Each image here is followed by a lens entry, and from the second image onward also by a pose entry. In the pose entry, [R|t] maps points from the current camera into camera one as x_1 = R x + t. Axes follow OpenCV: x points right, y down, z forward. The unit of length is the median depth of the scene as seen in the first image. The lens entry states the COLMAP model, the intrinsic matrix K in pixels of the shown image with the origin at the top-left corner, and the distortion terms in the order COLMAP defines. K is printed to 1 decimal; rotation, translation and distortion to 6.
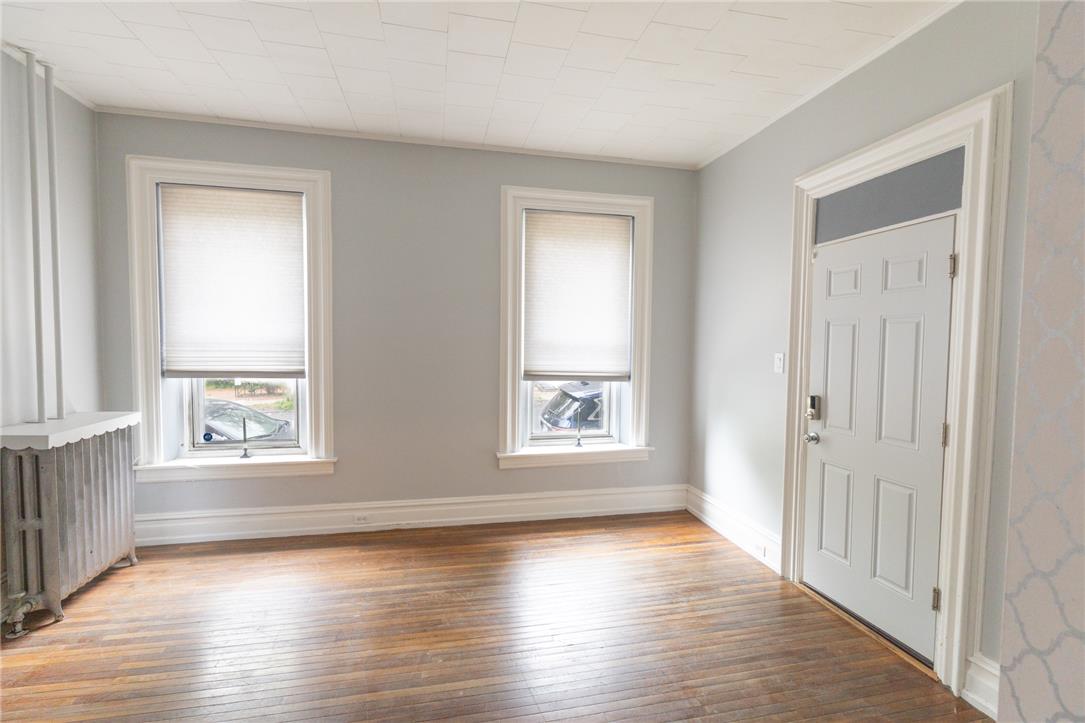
lens RADIAL K [[517.3, 0, 550.3], [0, 517.3, 366.9], [0, 0, 1]] dist [-0.001560, 0.000339]
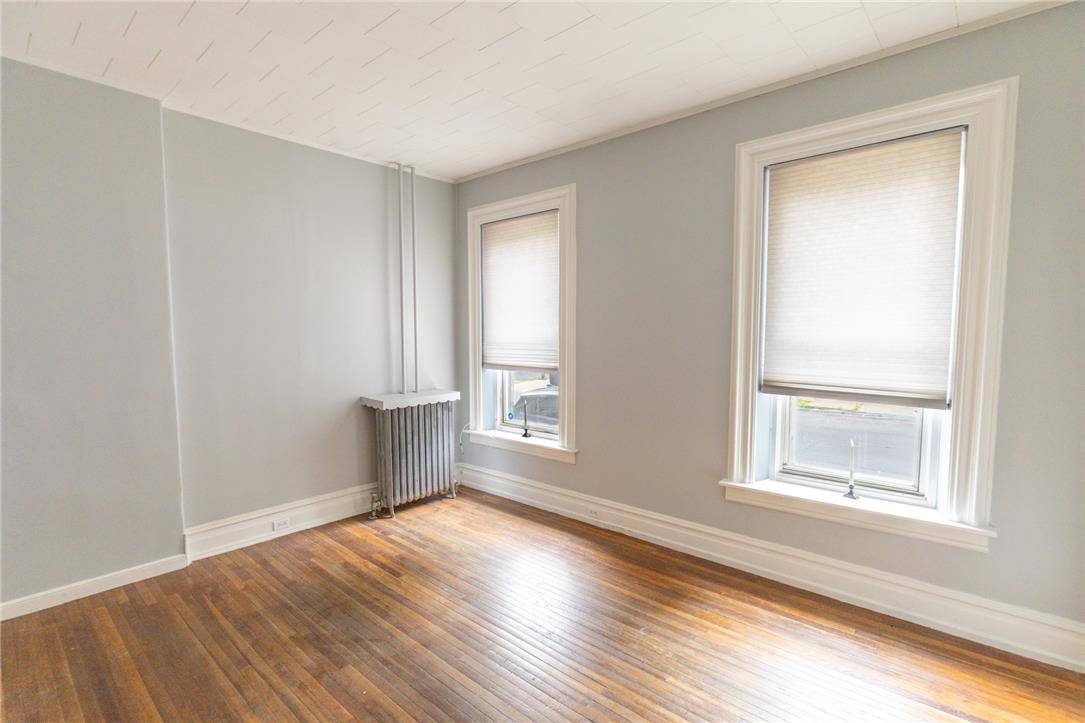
lens RADIAL K [[529.7, 0, 539.5], [0, 529.7, 368.1], [0, 0, 1]] dist [0.010262, -0.000162]
pose [[0.563487, 0.044380, -0.824932, 0.462117], [-0.032290, 0.998976, 0.031687, -0.027801], [0.825493, 0.008782, 0.564343, 0.320458]]
